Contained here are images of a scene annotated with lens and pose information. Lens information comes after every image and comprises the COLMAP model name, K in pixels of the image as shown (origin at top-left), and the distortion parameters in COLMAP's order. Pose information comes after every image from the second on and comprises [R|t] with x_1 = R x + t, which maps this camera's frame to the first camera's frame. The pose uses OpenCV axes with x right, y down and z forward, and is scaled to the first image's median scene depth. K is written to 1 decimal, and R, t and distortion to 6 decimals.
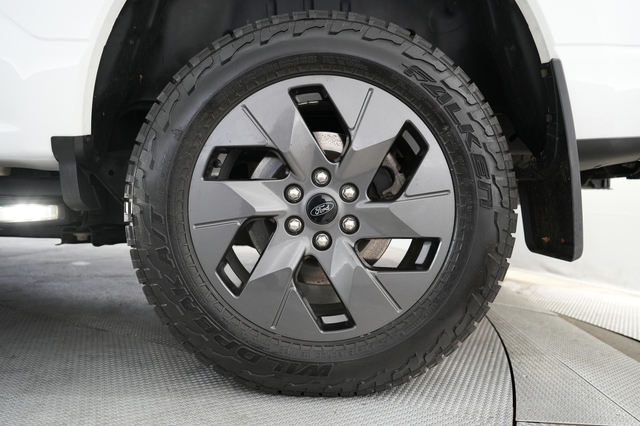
lens RADIAL K [[443.1, 0, 321.1], [0, 443.1, 211.4], [0, 0, 1]] dist [-0.024549, 0.001054]
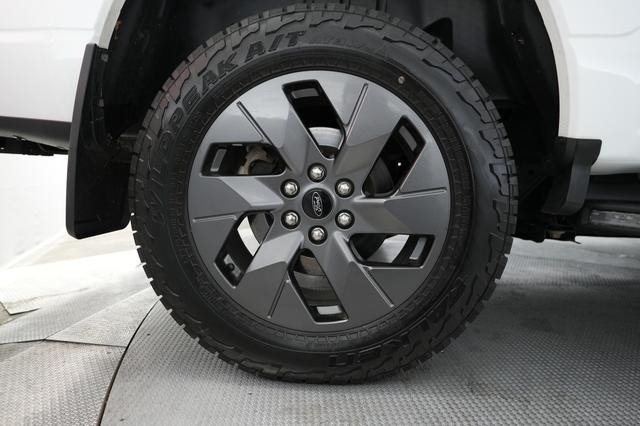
lens RADIAL K [[367.0, 0, 325.5], [0, 367.0, 213.4], [0, 0, 1]] dist [-0.006484, -0.001491]
pose [[0.994887, 0.016502, -0.099638, 0.107029], [-0.011537, 0.998673, 0.050199, -0.026788], [0.100334, -0.048793, 0.993757, 0.160046]]
